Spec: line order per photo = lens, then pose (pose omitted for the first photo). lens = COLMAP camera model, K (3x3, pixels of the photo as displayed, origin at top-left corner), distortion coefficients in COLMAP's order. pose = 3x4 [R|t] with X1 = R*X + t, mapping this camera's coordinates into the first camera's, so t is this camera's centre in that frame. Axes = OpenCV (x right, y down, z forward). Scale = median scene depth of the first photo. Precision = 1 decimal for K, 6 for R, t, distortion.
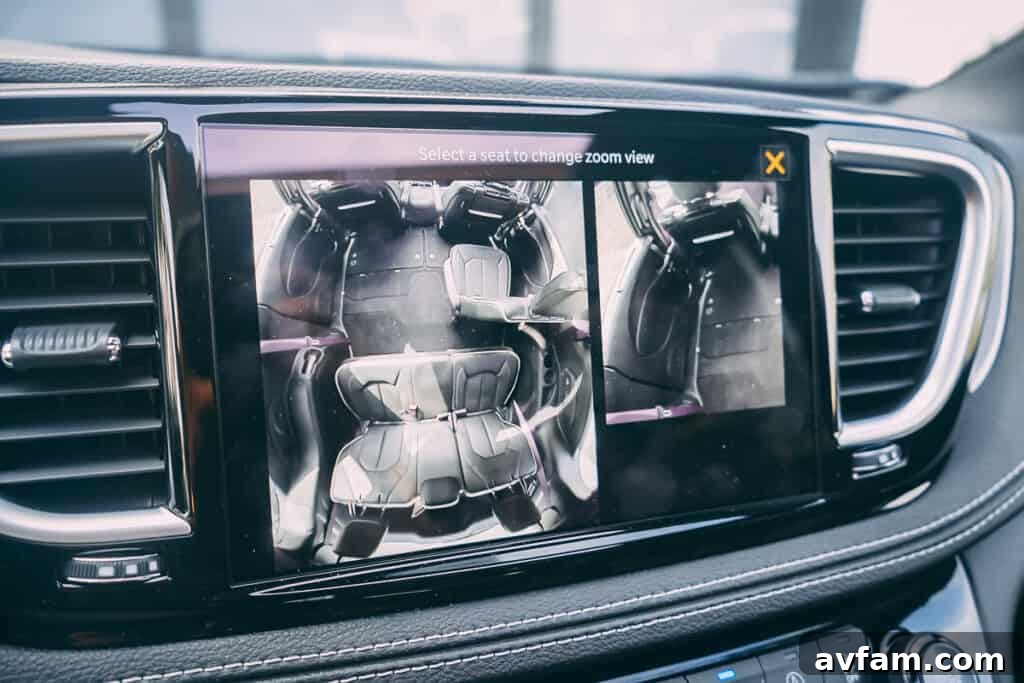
lens RADIAL K [[804.7, 0, 509.8], [0, 804.7, 336.2], [0, 0, 1]] dist [-0.006226, 0.004791]
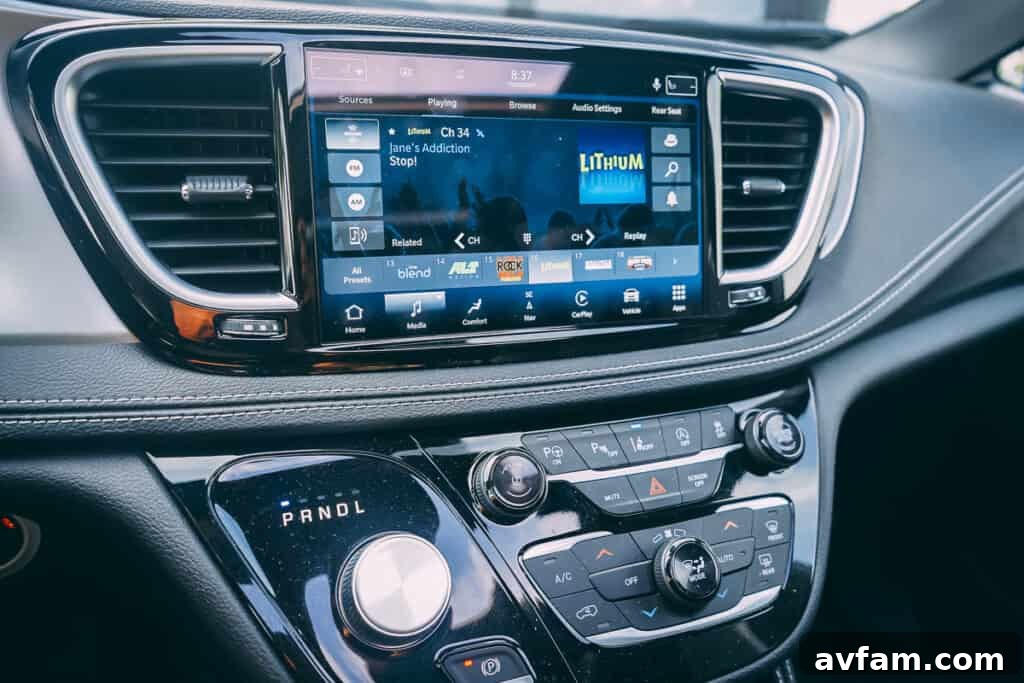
lens RADIAL K [[804.7, 0, 509.8], [0, 804.7, 336.2], [0, 0, 1]] dist [-0.006226, 0.004791]
pose [[0.999478, 0.013837, 0.029202, -0.015752], [-0.015780, 0.997602, 0.067396, 0.138811], [-0.028200, -0.067821, 0.997299, -0.460038]]
